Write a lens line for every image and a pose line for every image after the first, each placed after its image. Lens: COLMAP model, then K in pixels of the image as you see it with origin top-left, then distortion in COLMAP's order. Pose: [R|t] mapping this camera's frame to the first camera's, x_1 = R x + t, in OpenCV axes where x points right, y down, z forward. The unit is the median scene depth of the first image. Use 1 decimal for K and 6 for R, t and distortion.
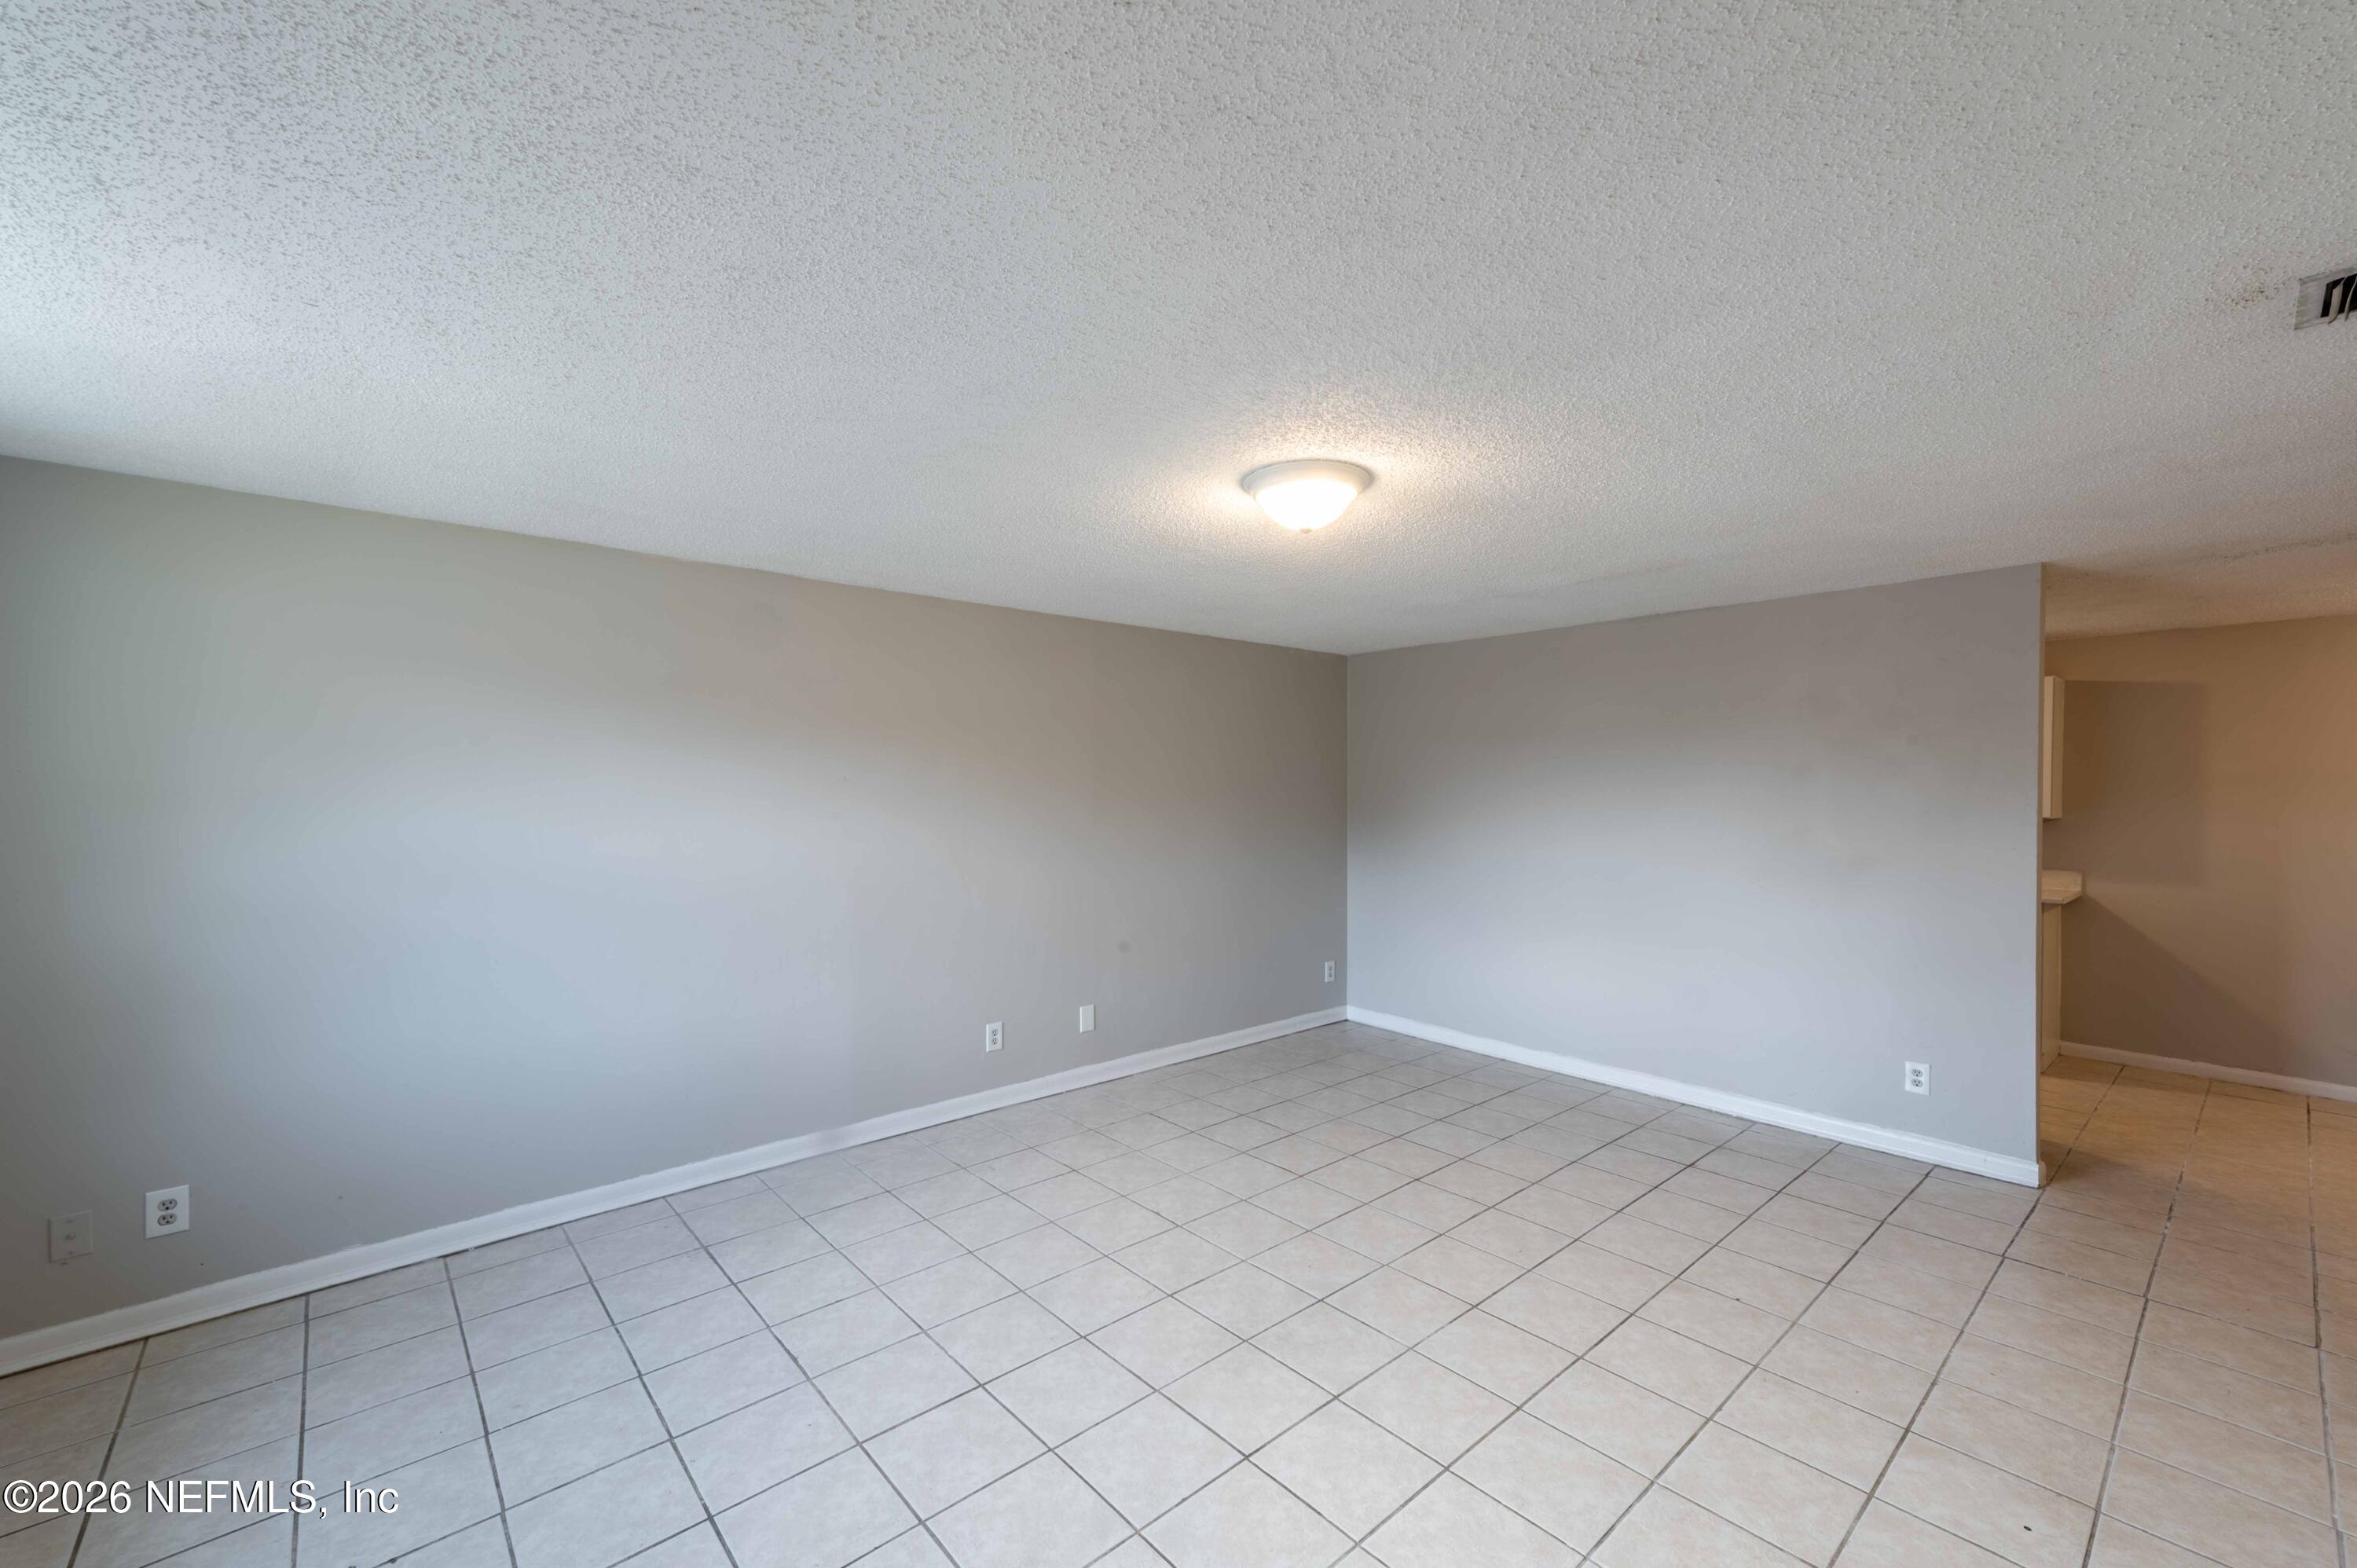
lens RADIAL K [[935.6, 0, 1177.3], [0, 935.6, 798.1], [0, 0, 1]] dist [0.017036, -0.000305]
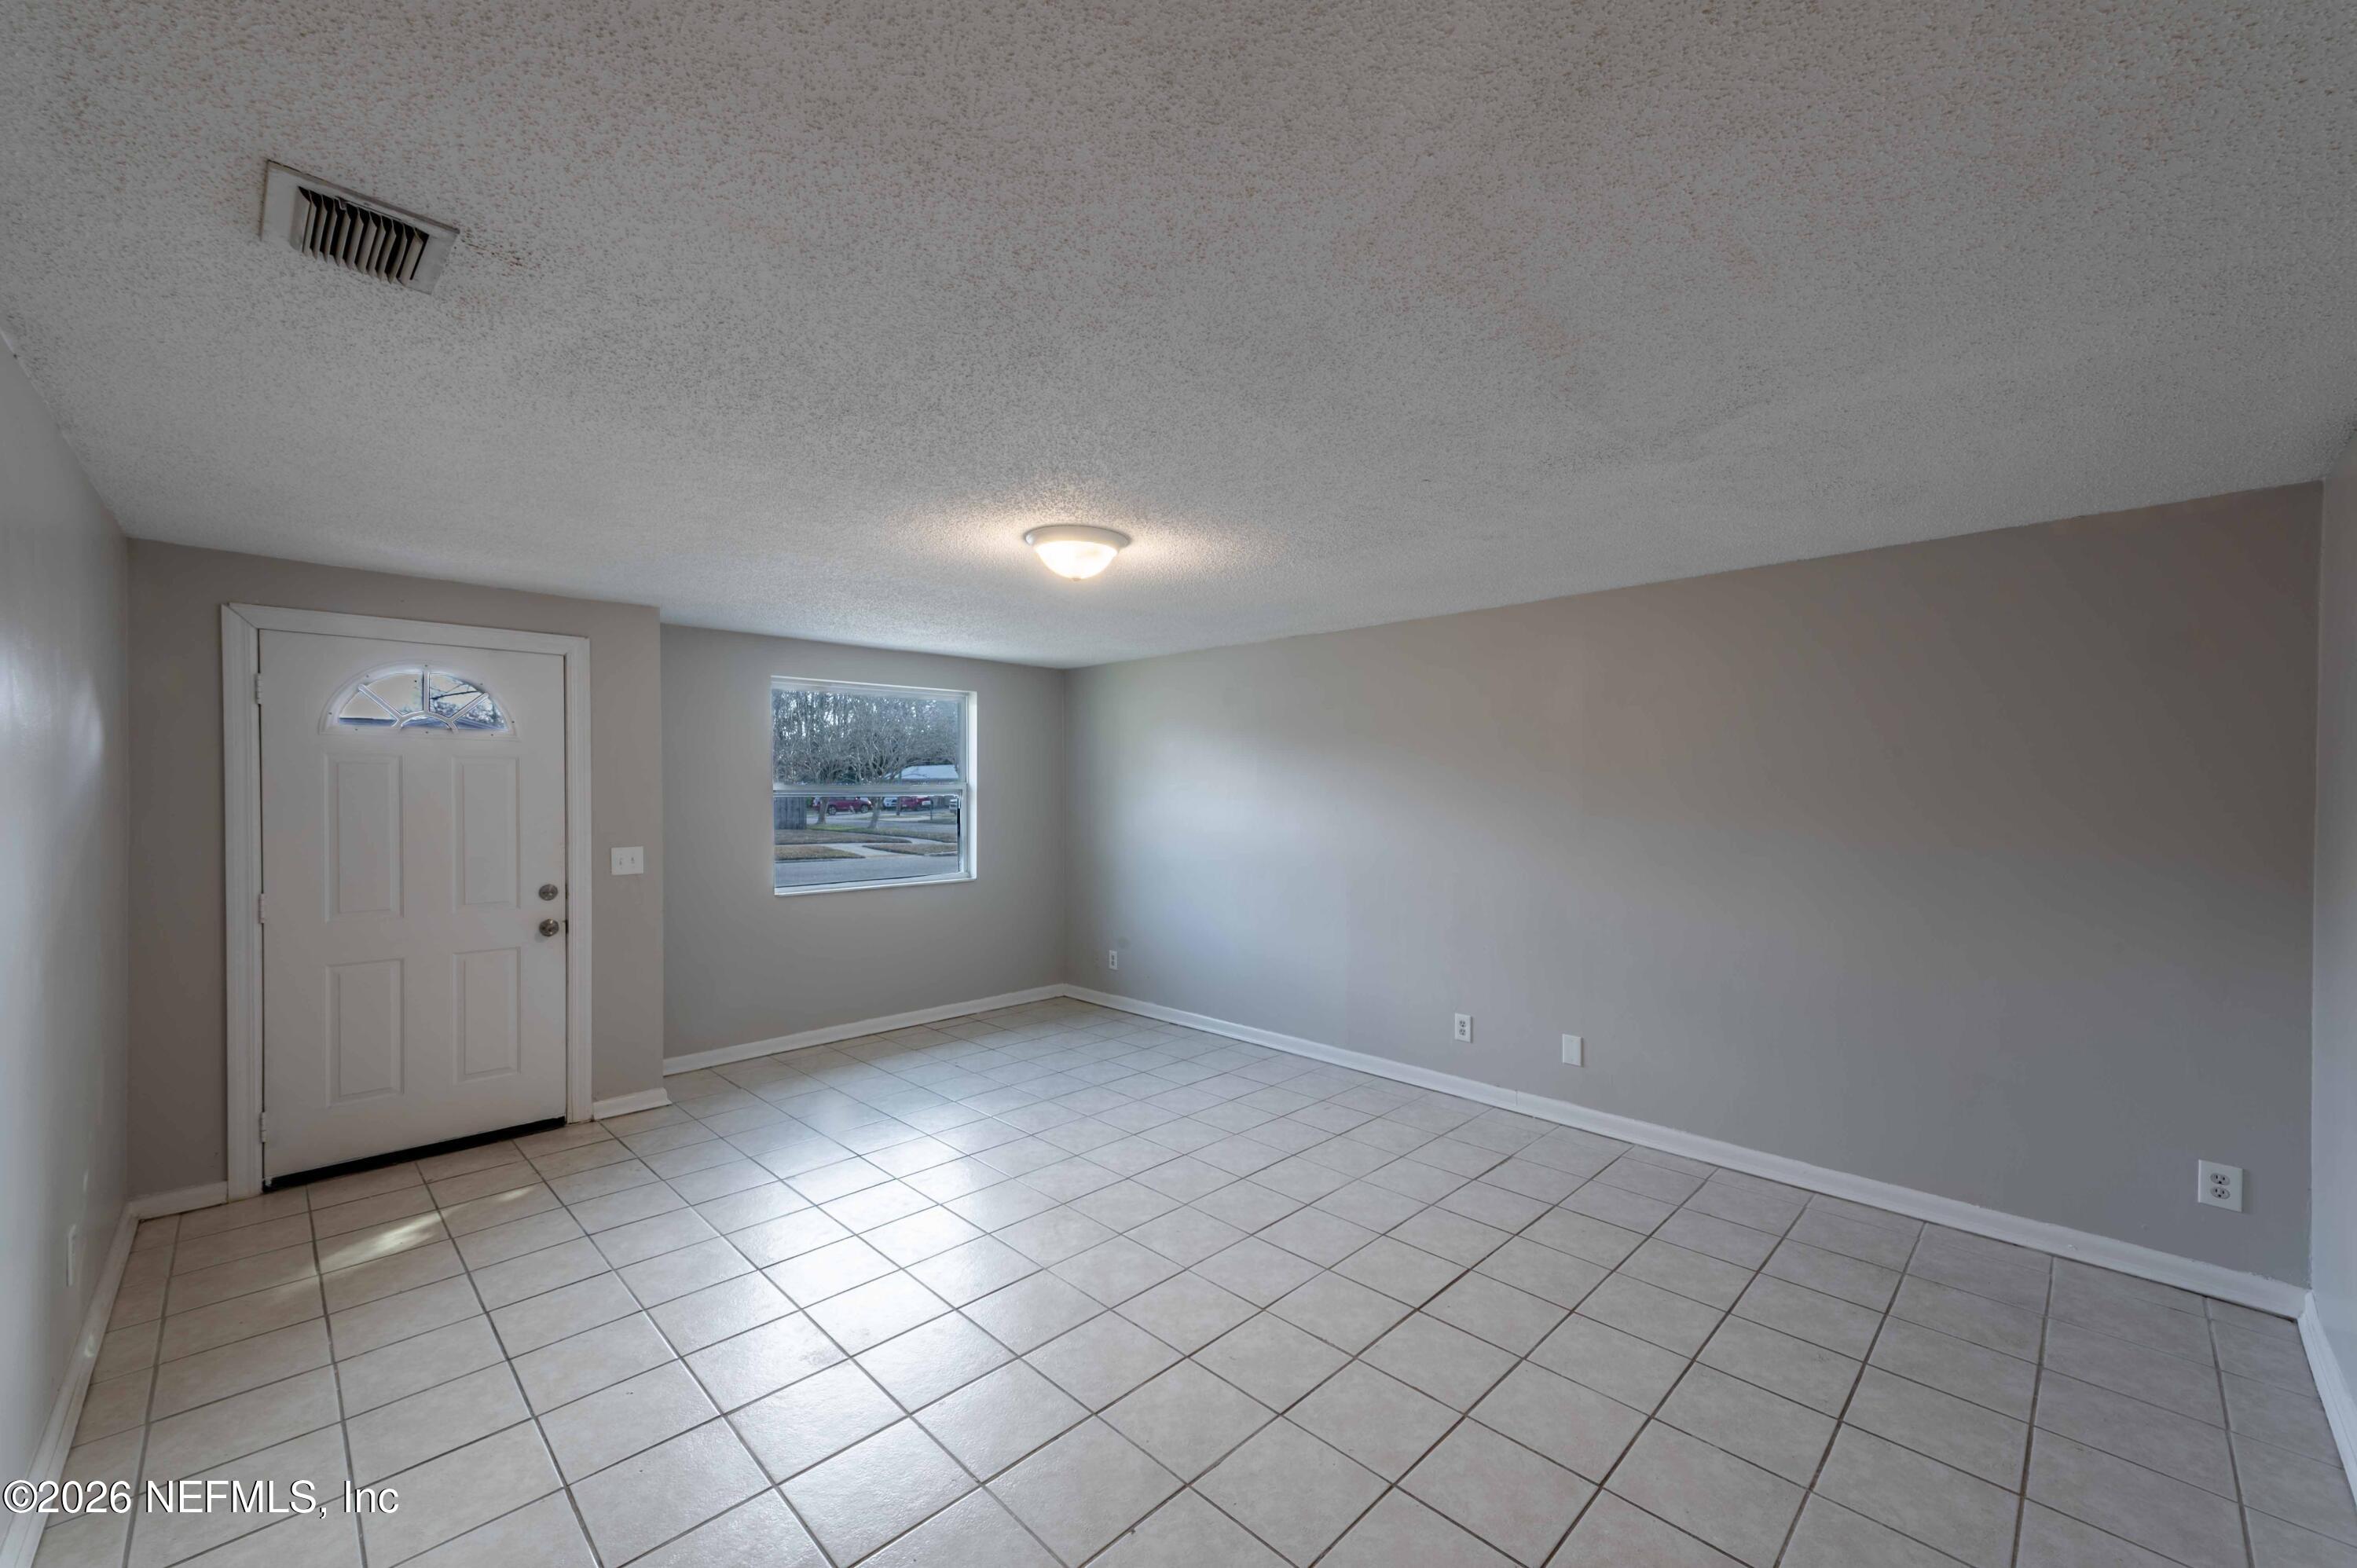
lens RADIAL K [[935.6, 0, 1177.3], [0, 935.6, 798.1], [0, 0, 1]] dist [0.017036, -0.000305]
pose [[0.052267, 0.021699, -0.998397, 0.830406], [0.000717, 0.999763, 0.021767, -0.023424], [0.998633, -0.001854, 0.052239, 0.634698]]
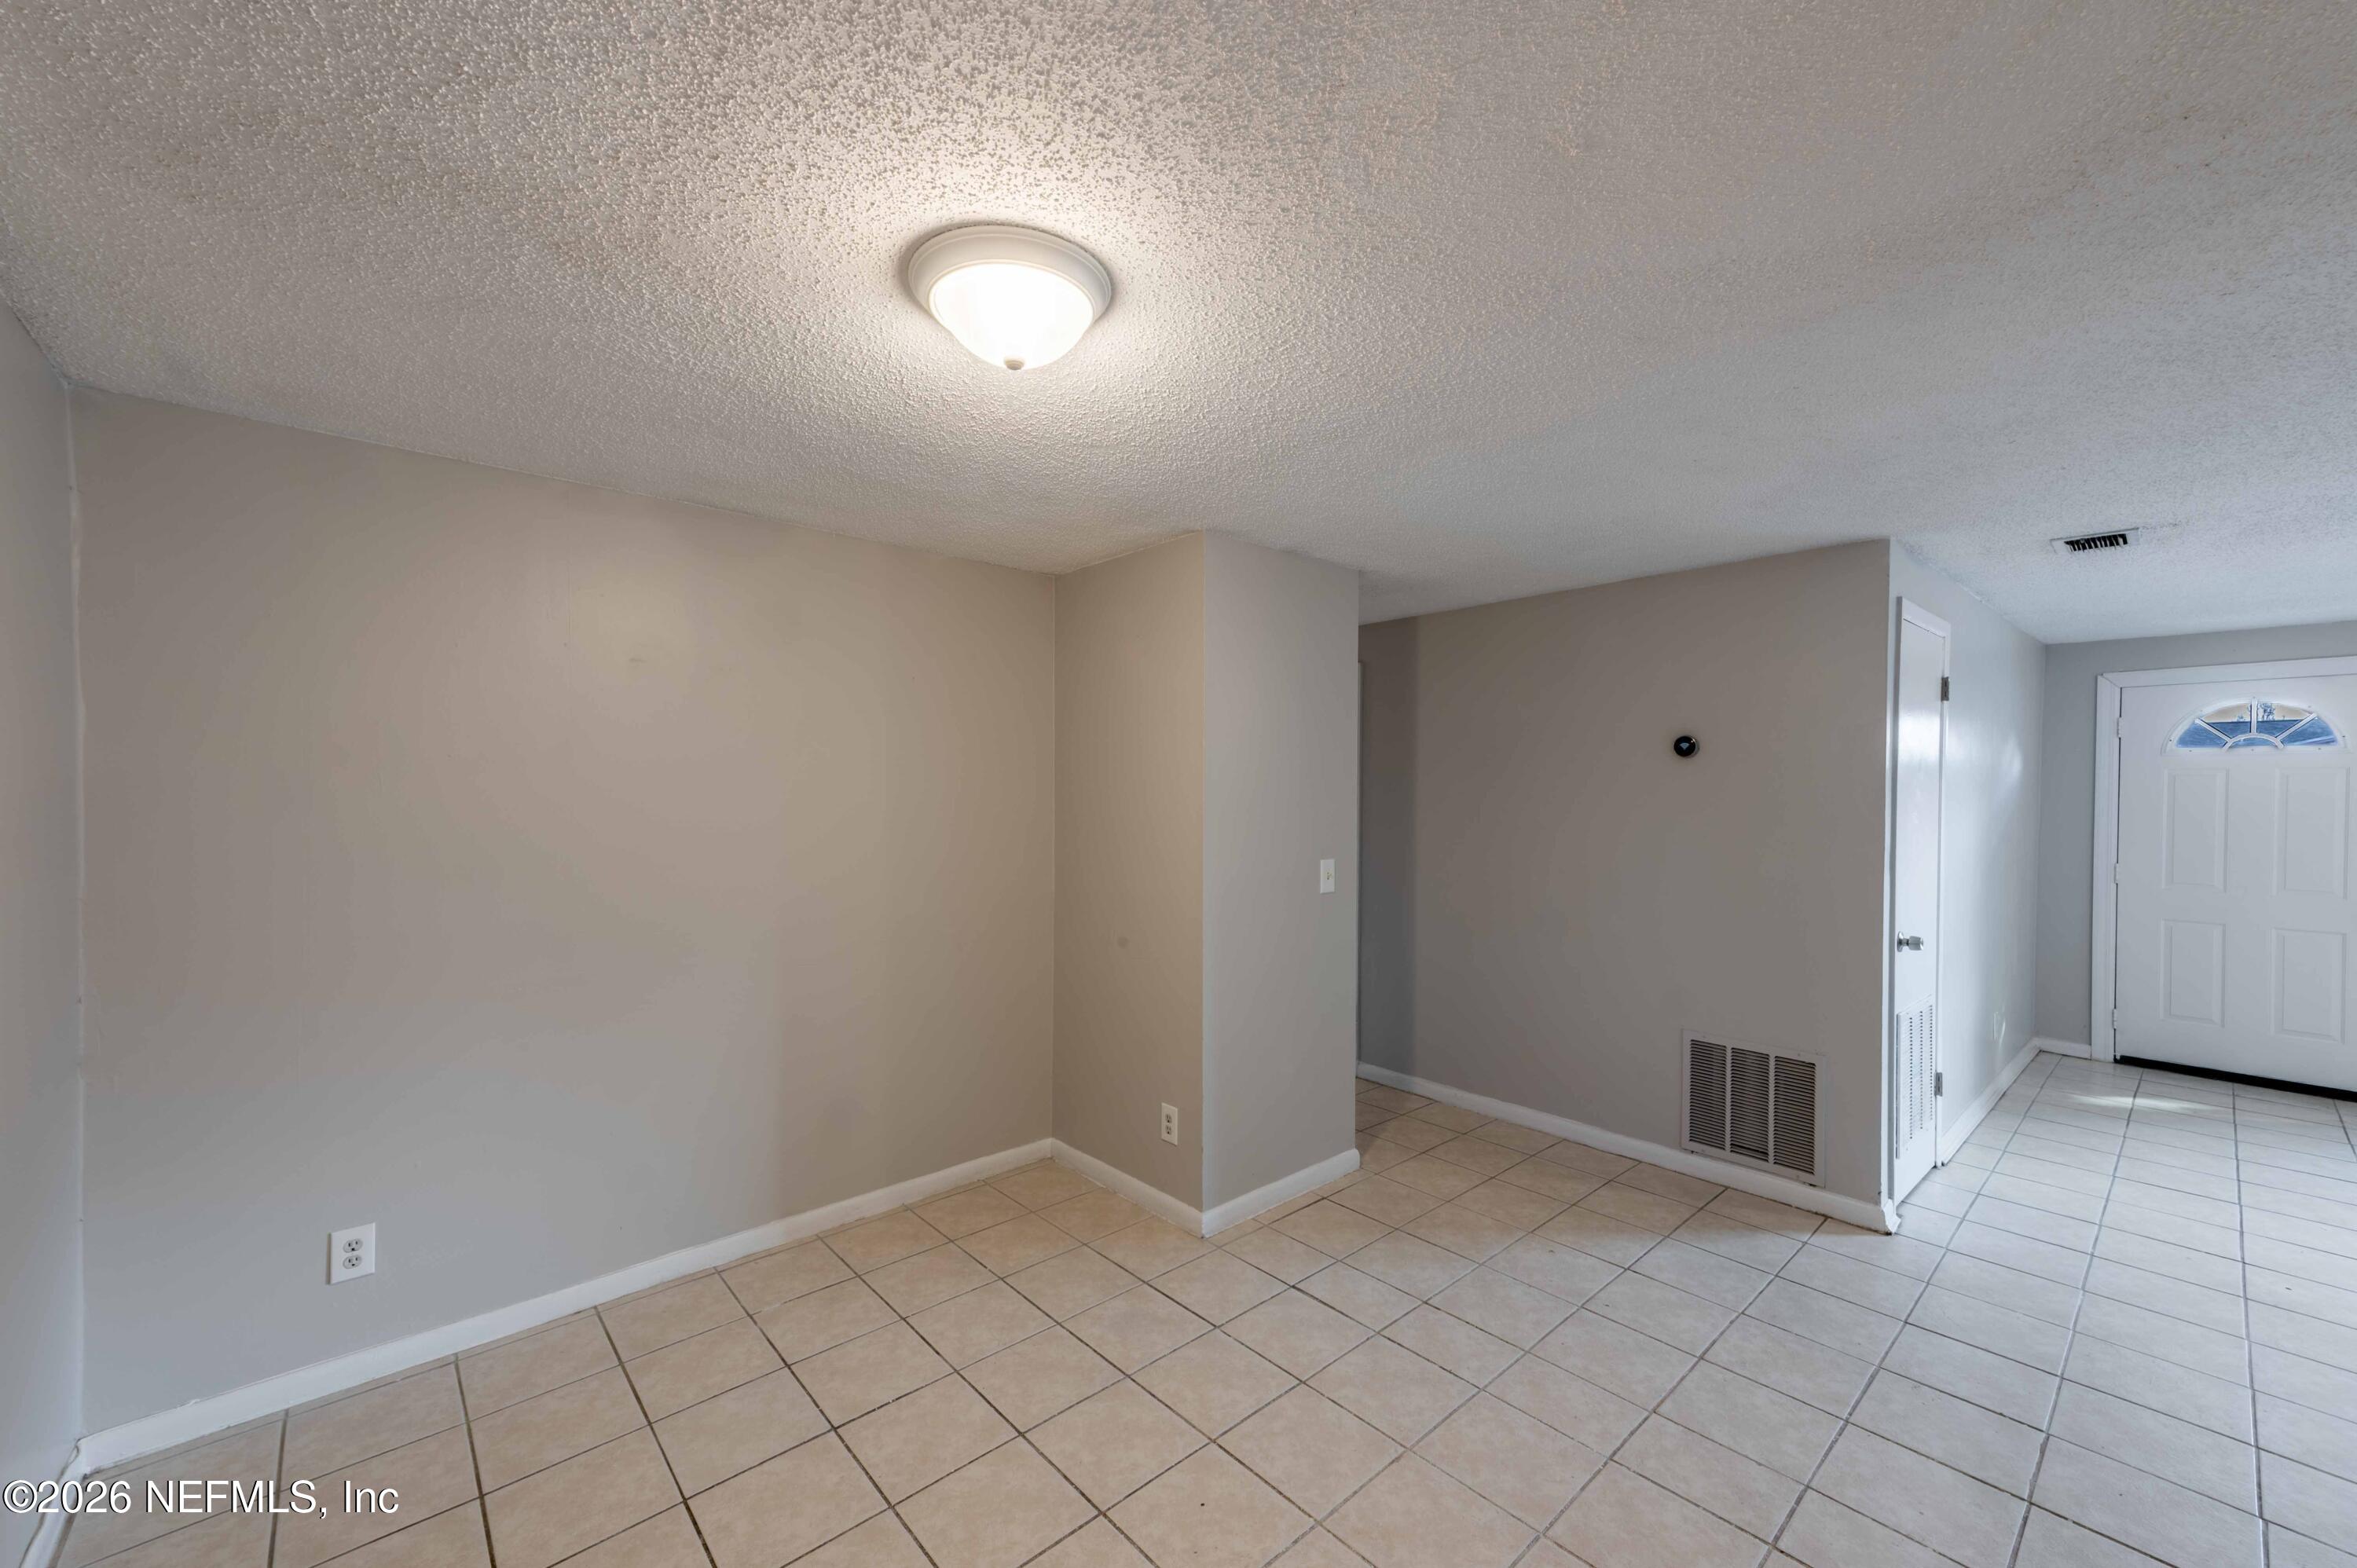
lens RADIAL K [[932.4, 0, 1198.3], [0, 932.4, 805.2], [0, 0, 1]] dist [0.019203, -0.000356]
pose [[-0.999779, 0.002690, -0.020836, 1.175926], [0.002273, 0.999797, 0.020025, -0.025321], [0.020886, 0.019973, -0.999582, 1.074834]]
